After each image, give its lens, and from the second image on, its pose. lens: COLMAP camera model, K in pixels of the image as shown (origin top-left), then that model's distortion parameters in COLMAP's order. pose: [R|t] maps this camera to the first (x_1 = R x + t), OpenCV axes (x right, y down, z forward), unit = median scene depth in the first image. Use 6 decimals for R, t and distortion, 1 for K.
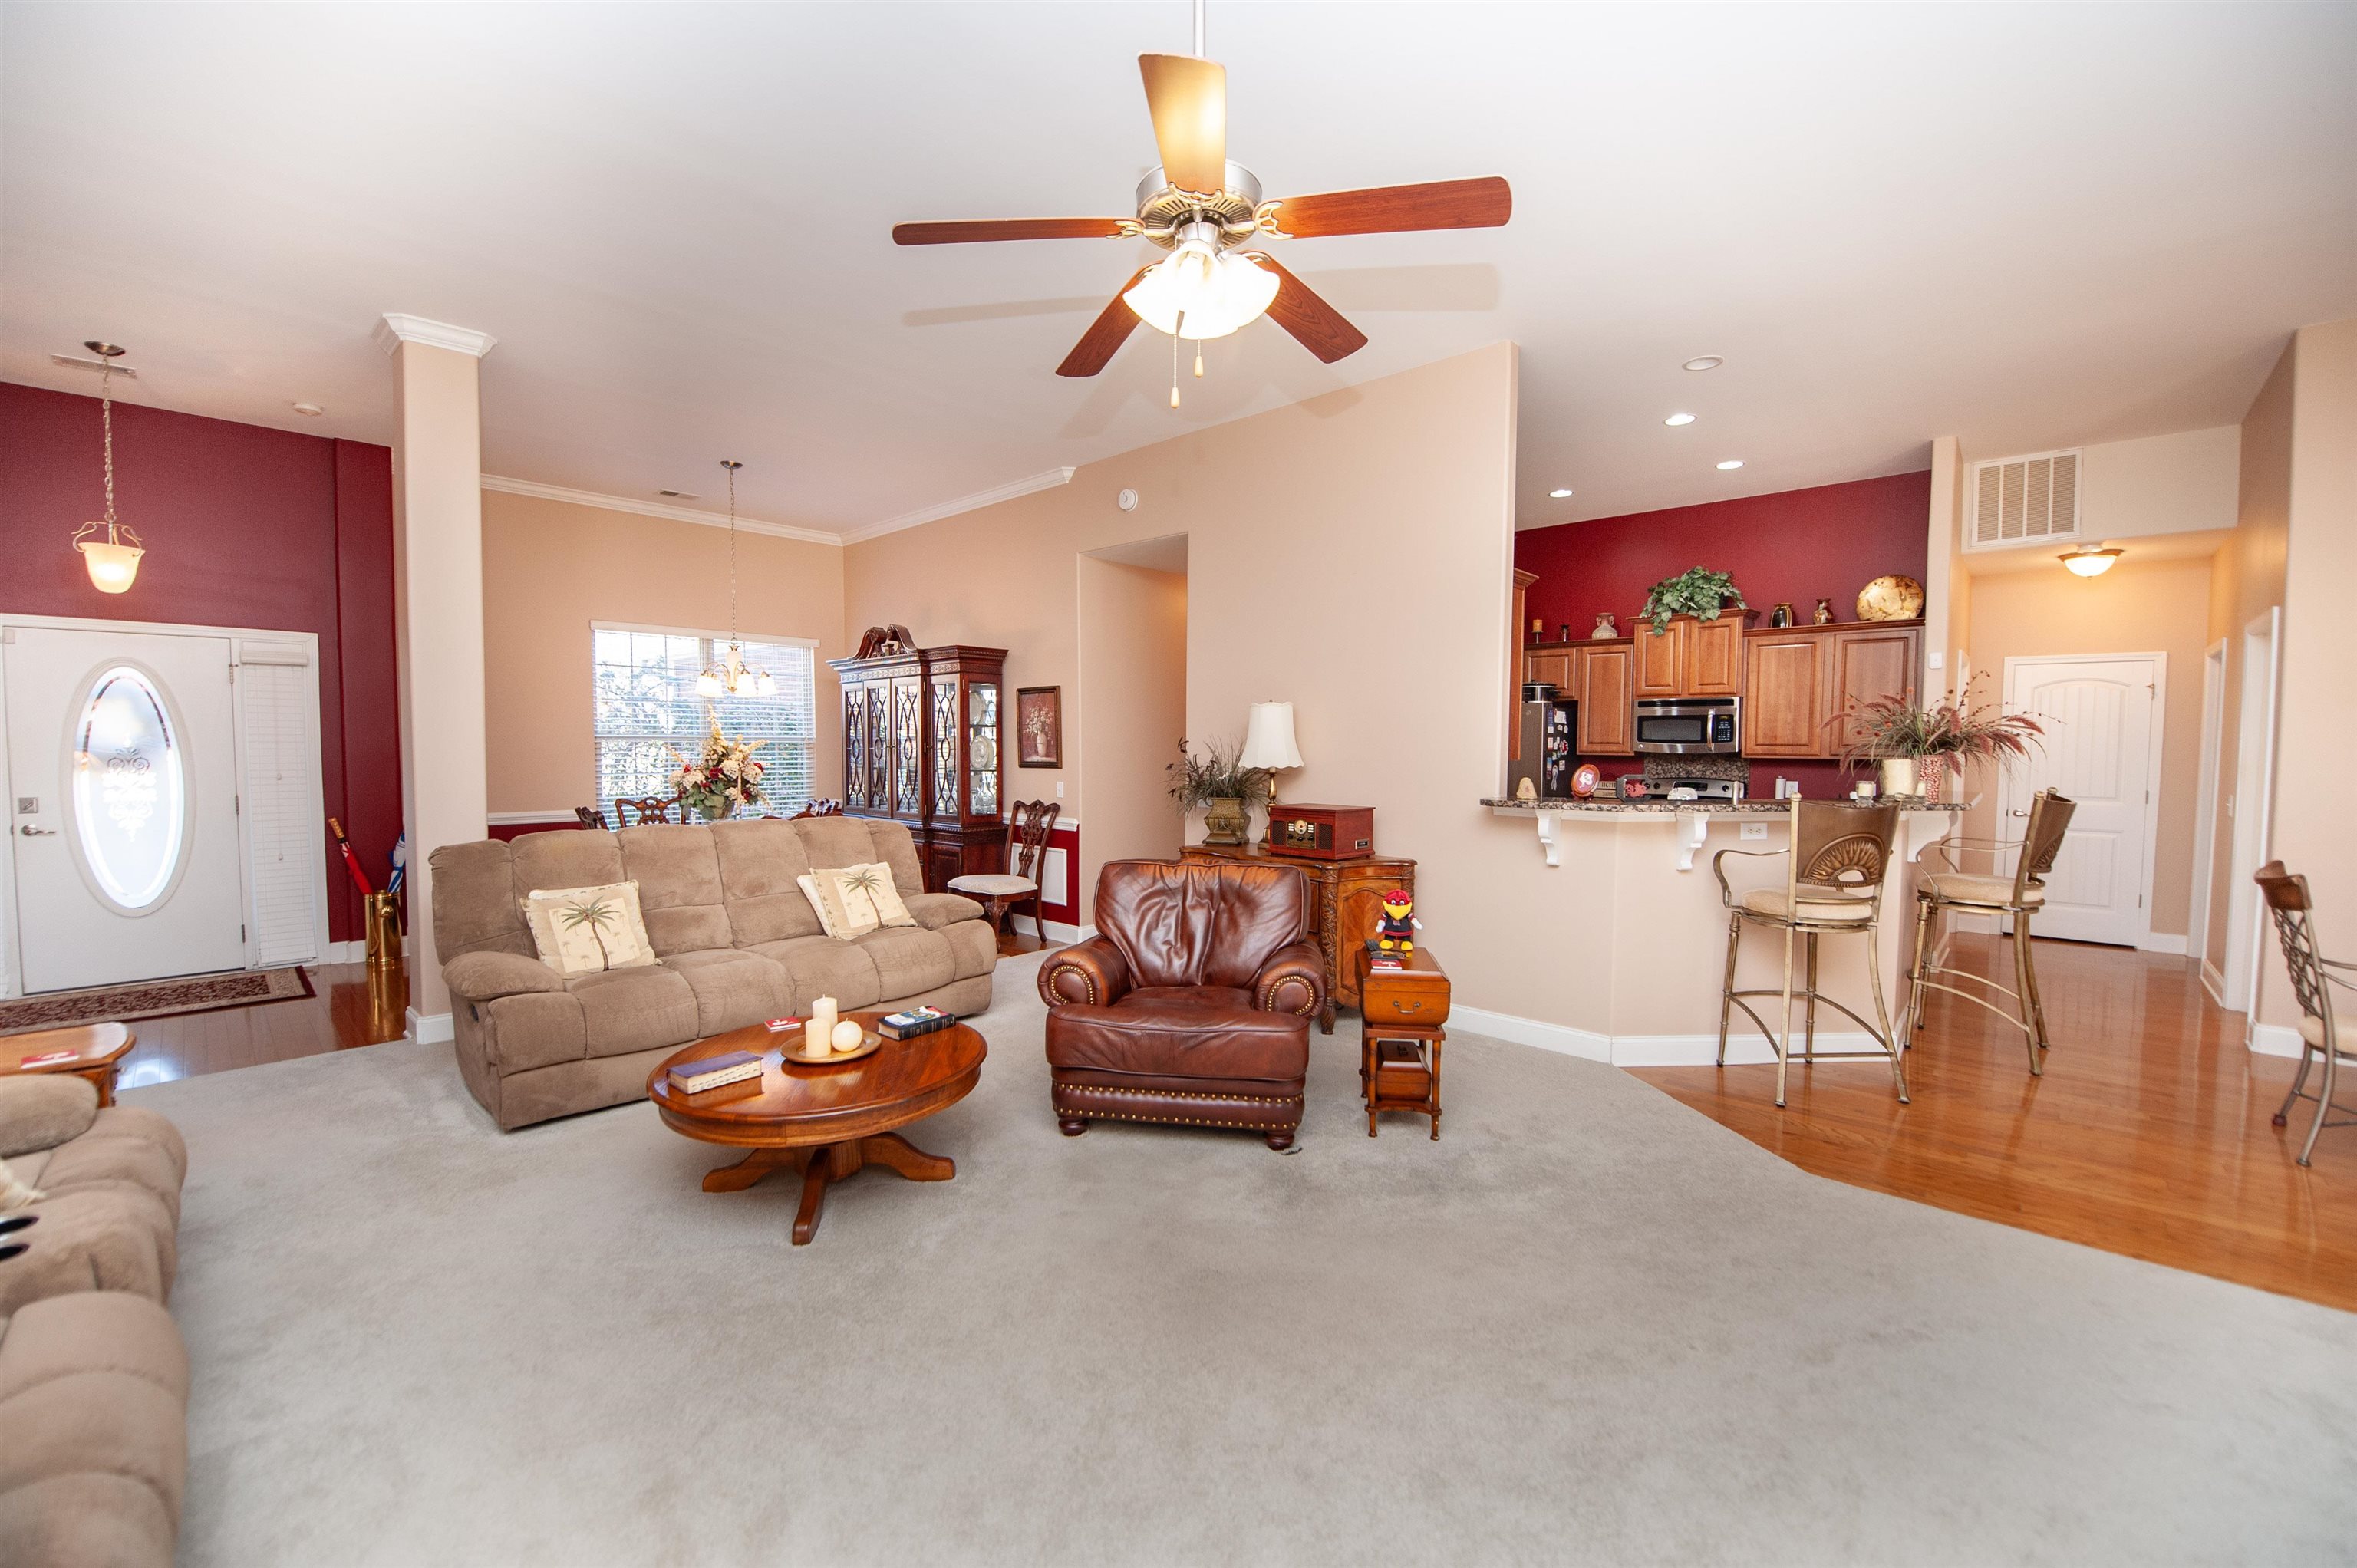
lens RADIAL K [[948.1, 0, 1173.0], [0, 948.1, 784.7], [0, 0, 1]] dist [-0.008133, -0.005714]
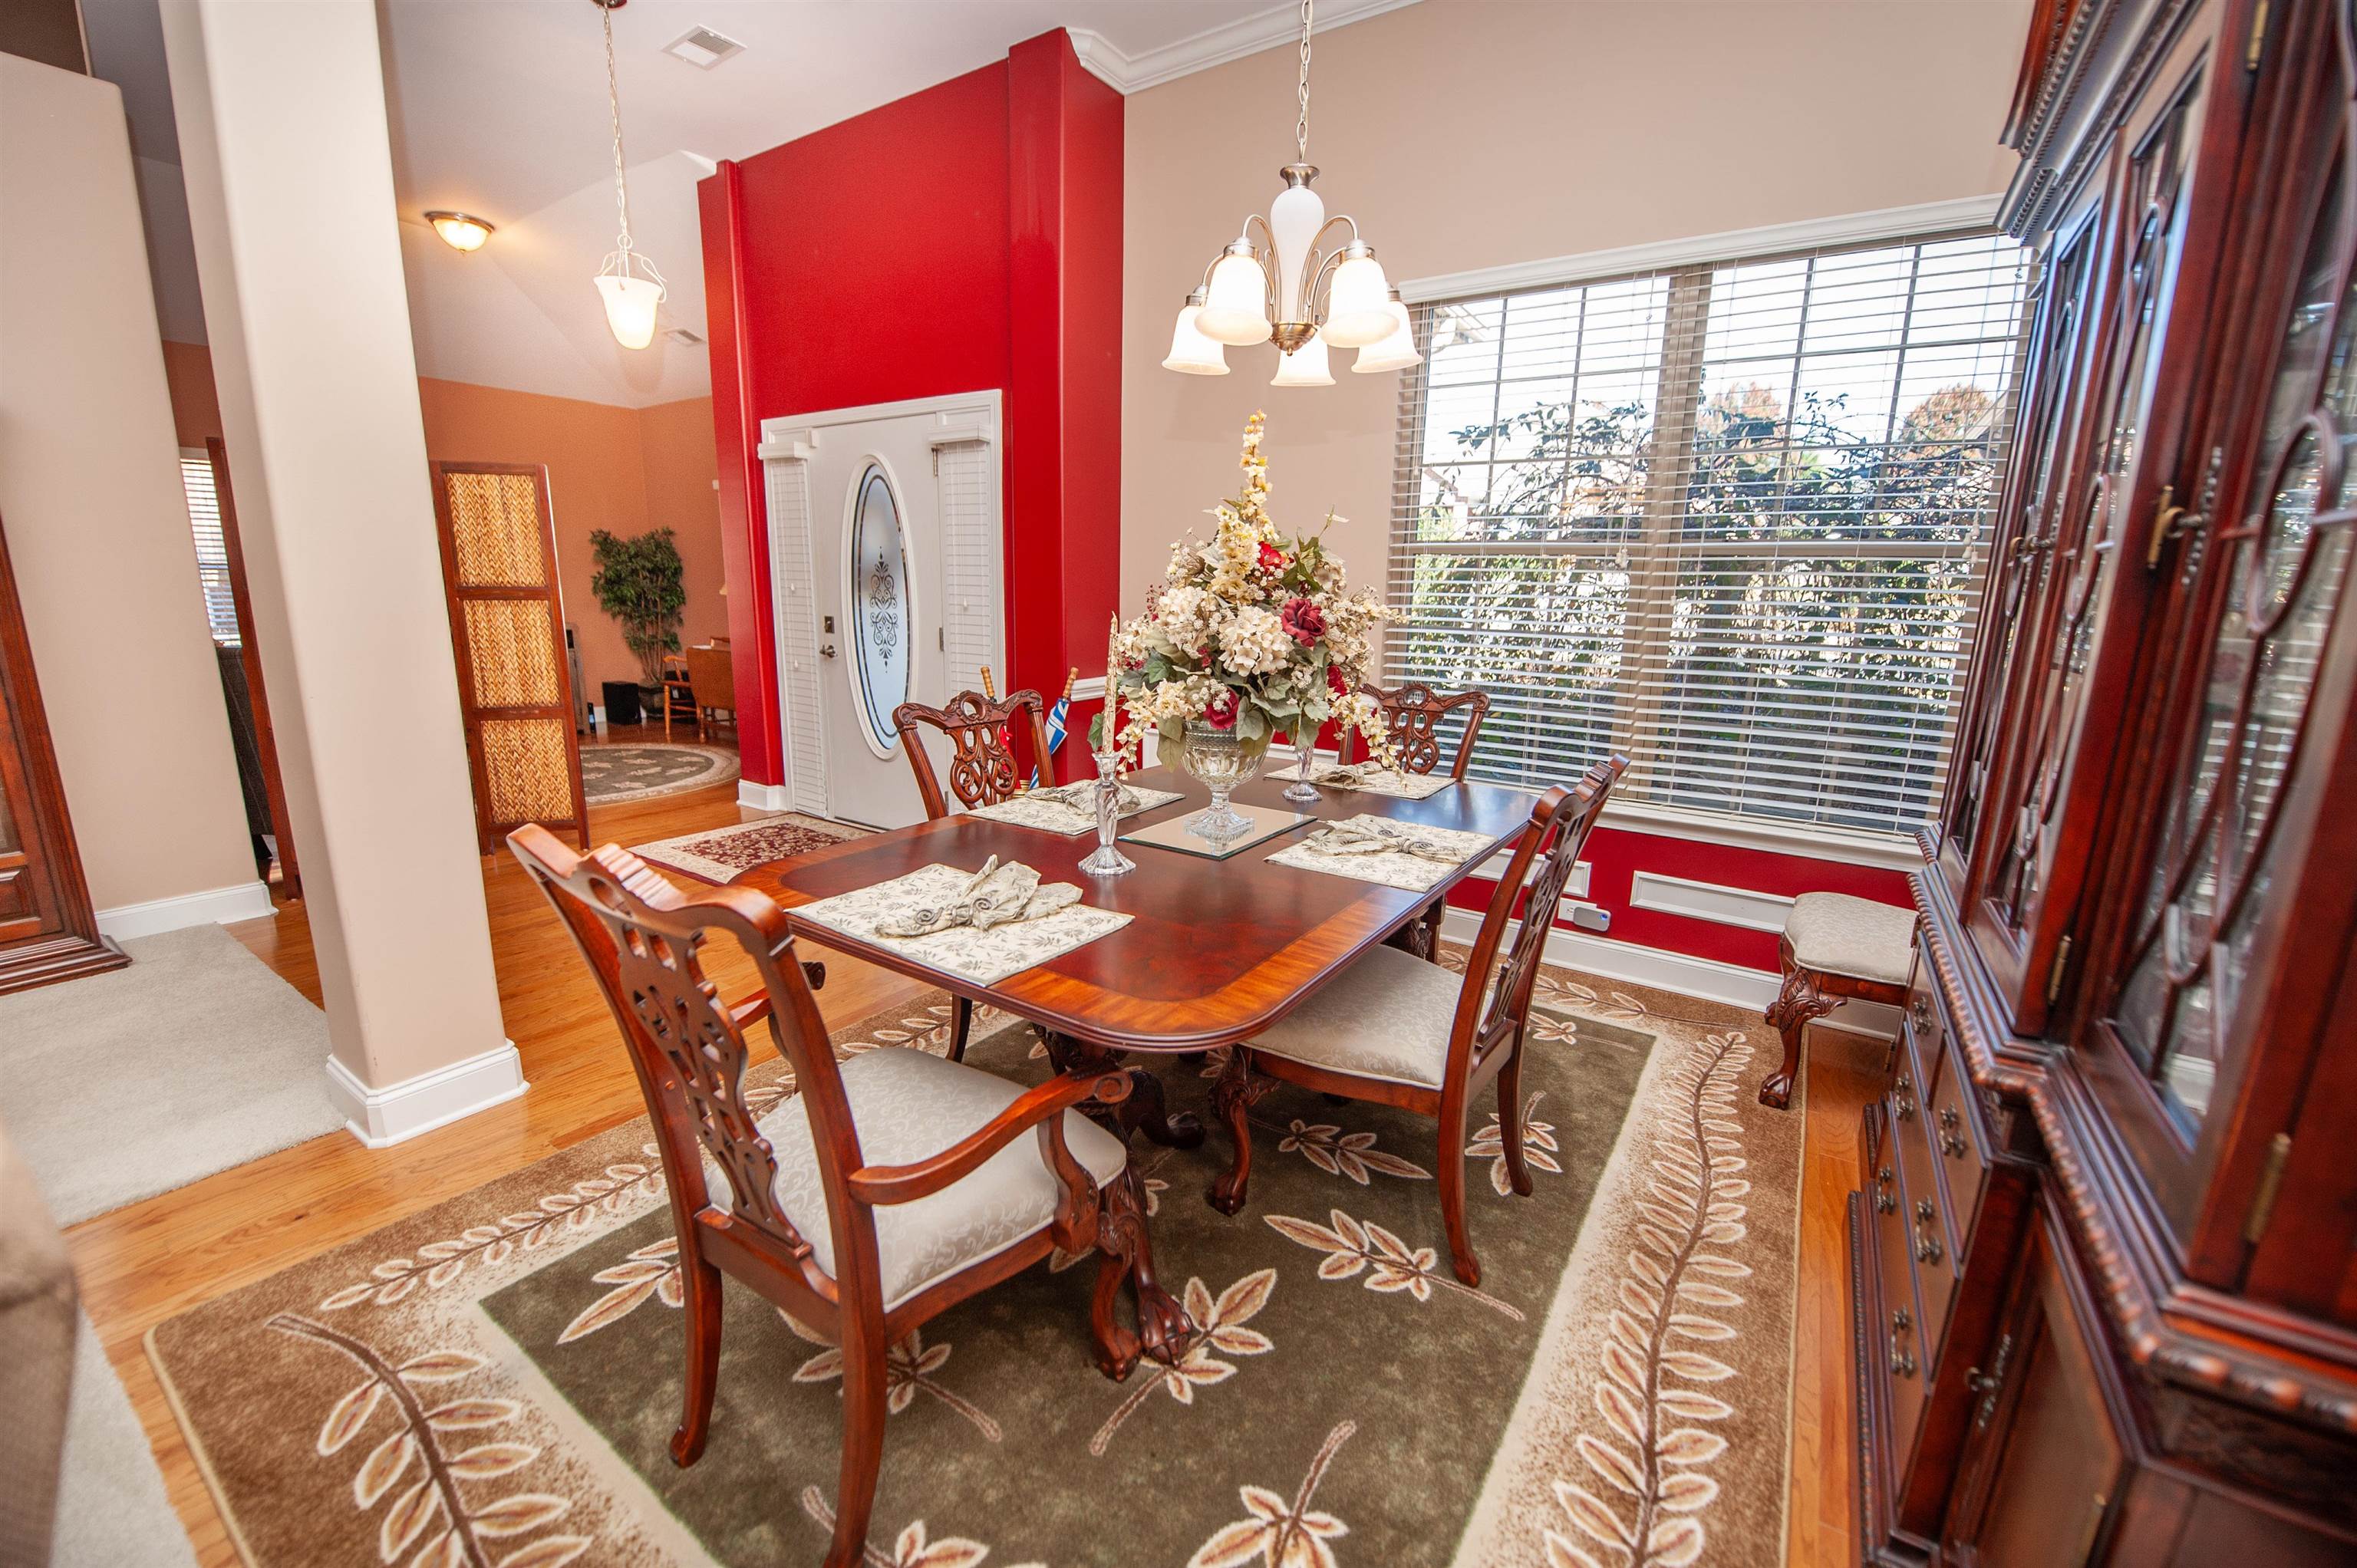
lens RADIAL K [[941.7, 0, 1178.5], [0, 941.7, 784.0], [0, 0, 1]] dist [-0.011885, -0.000165]
pose [[0.160640, 0.205570, -0.965368, -0.238806], [-0.066621, 0.978098, 0.197195, -0.033474], [0.984762, 0.032636, 0.170817, 1.284684]]
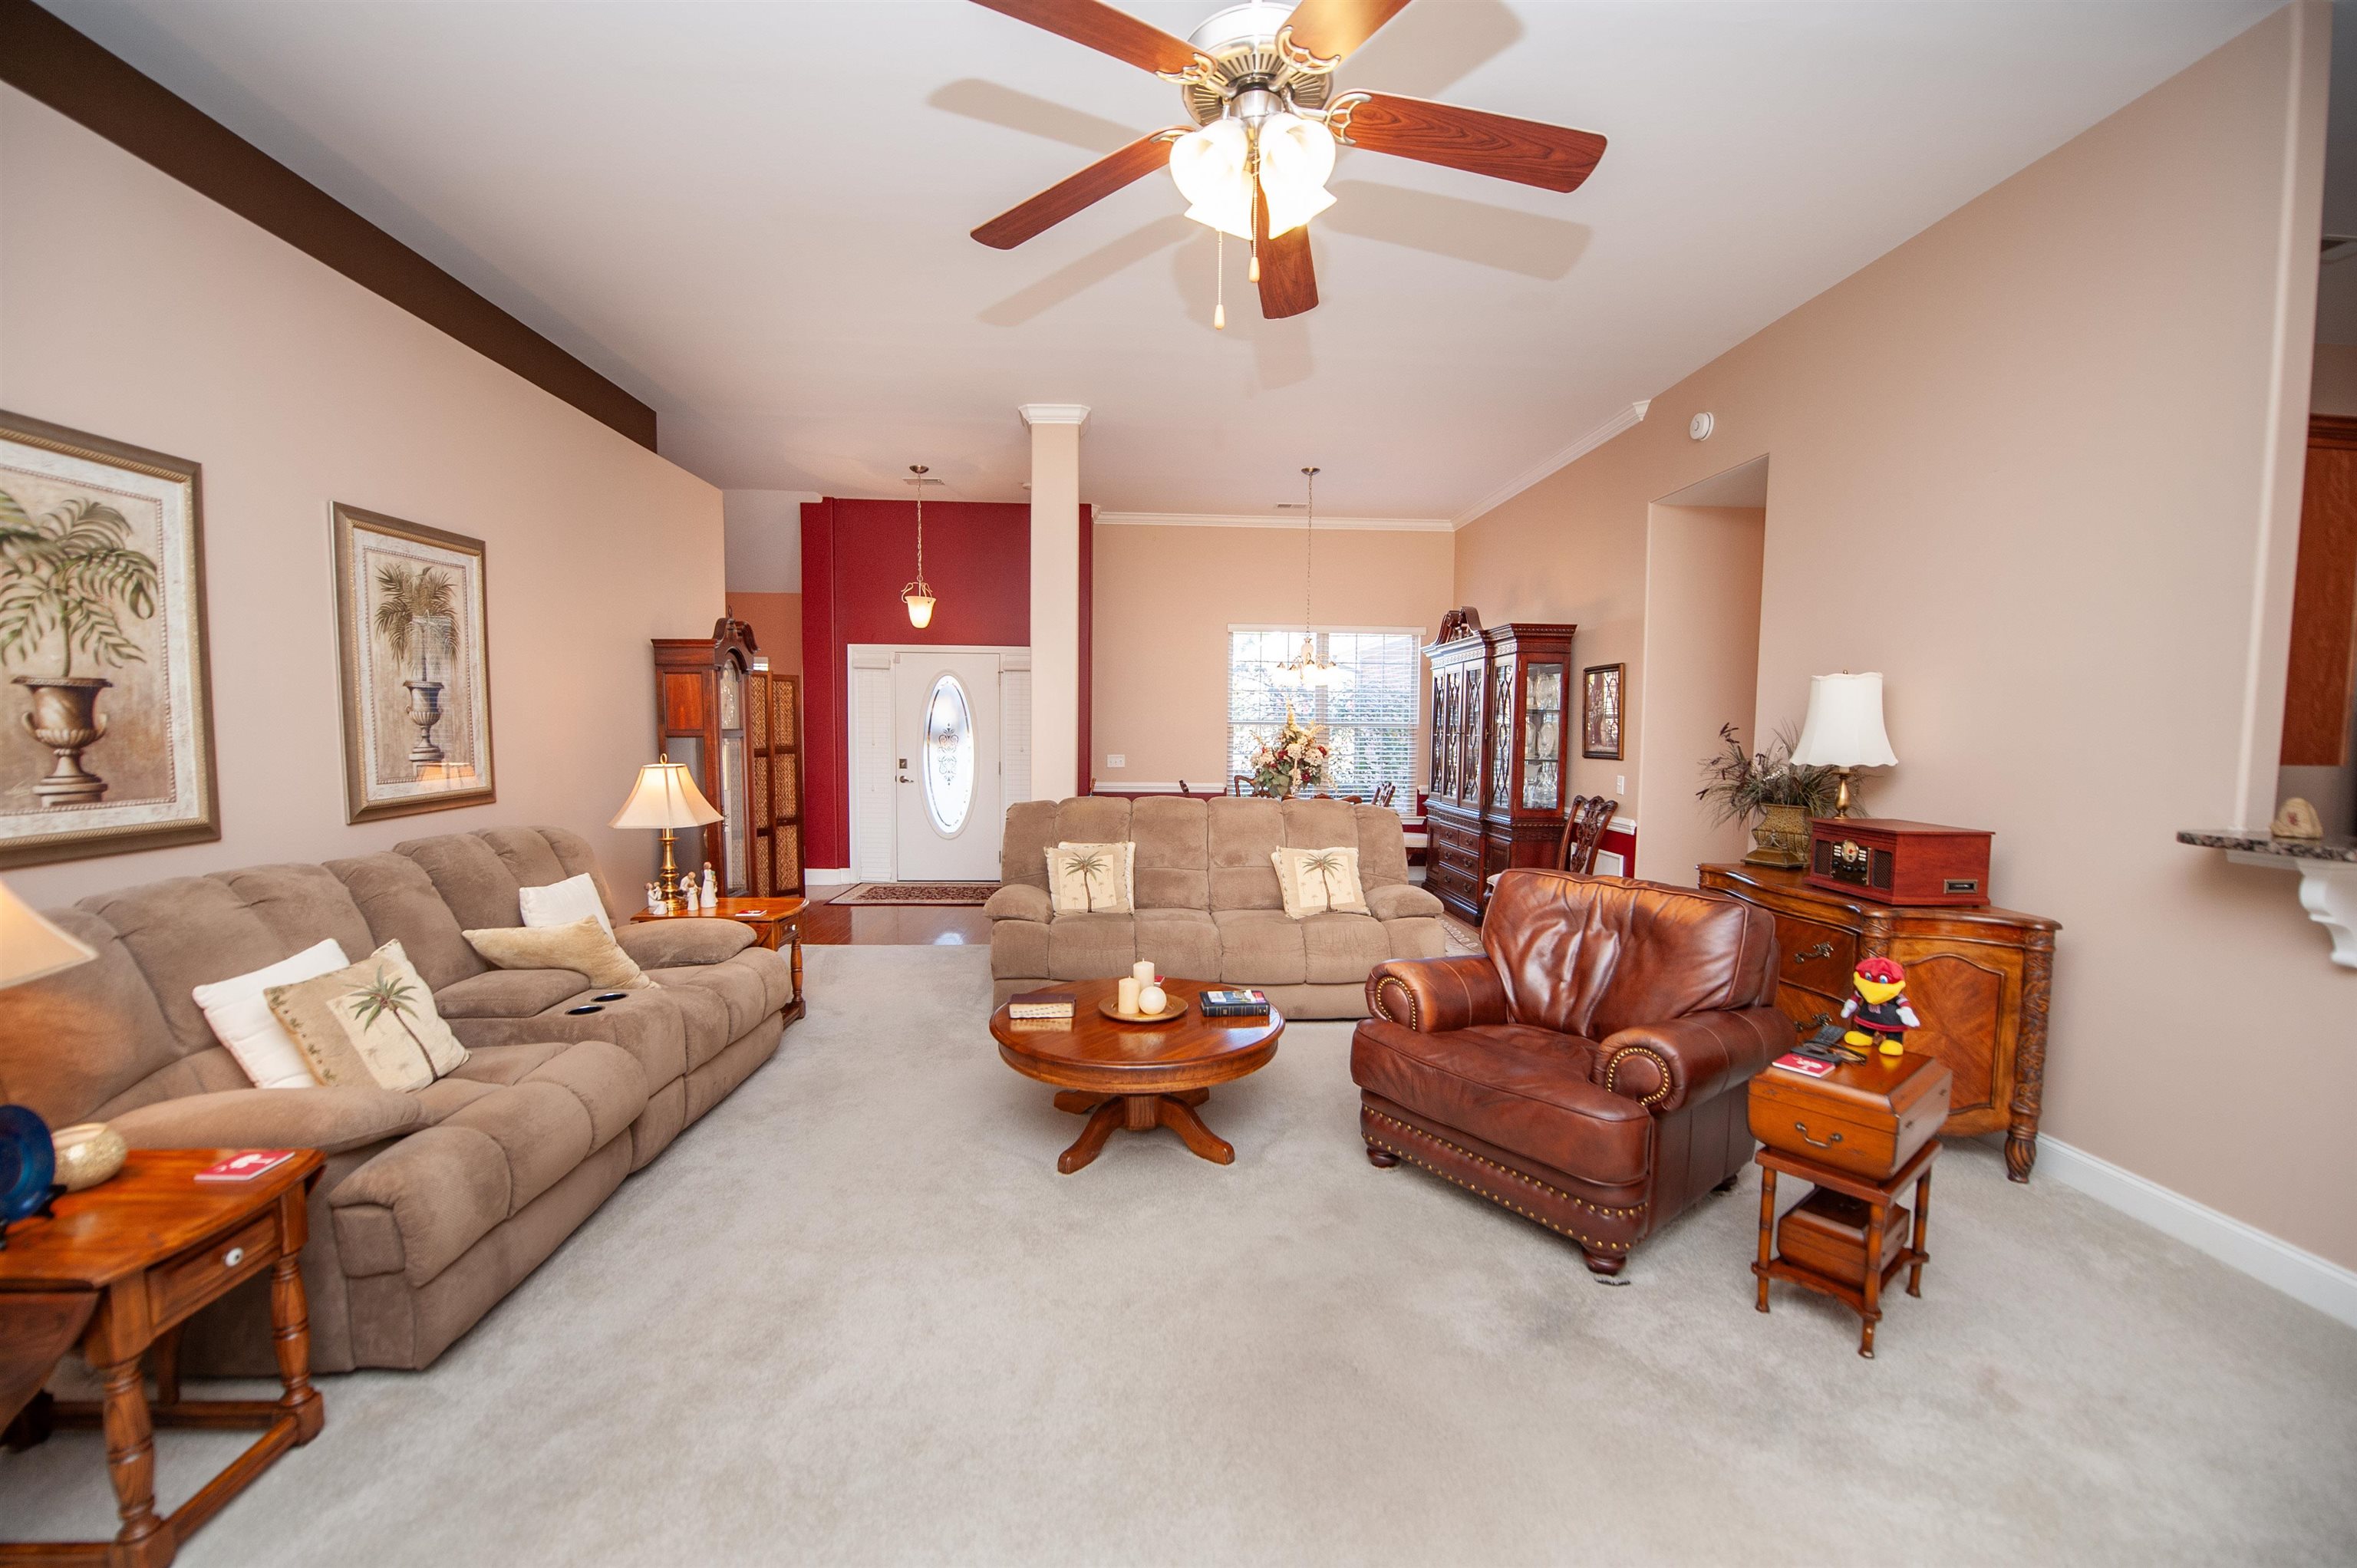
lens RADIAL K [[941.7, 0, 1178.5], [0, 941.7, 784.0], [0, 0, 1]] dist [-0.011885, -0.000165]
pose [[0.719141, 0.046250, -0.693323, 0.258948], [-0.037781, 0.998909, 0.027447, -0.005360], [0.693836, 0.006456, 0.720104, 0.165550]]
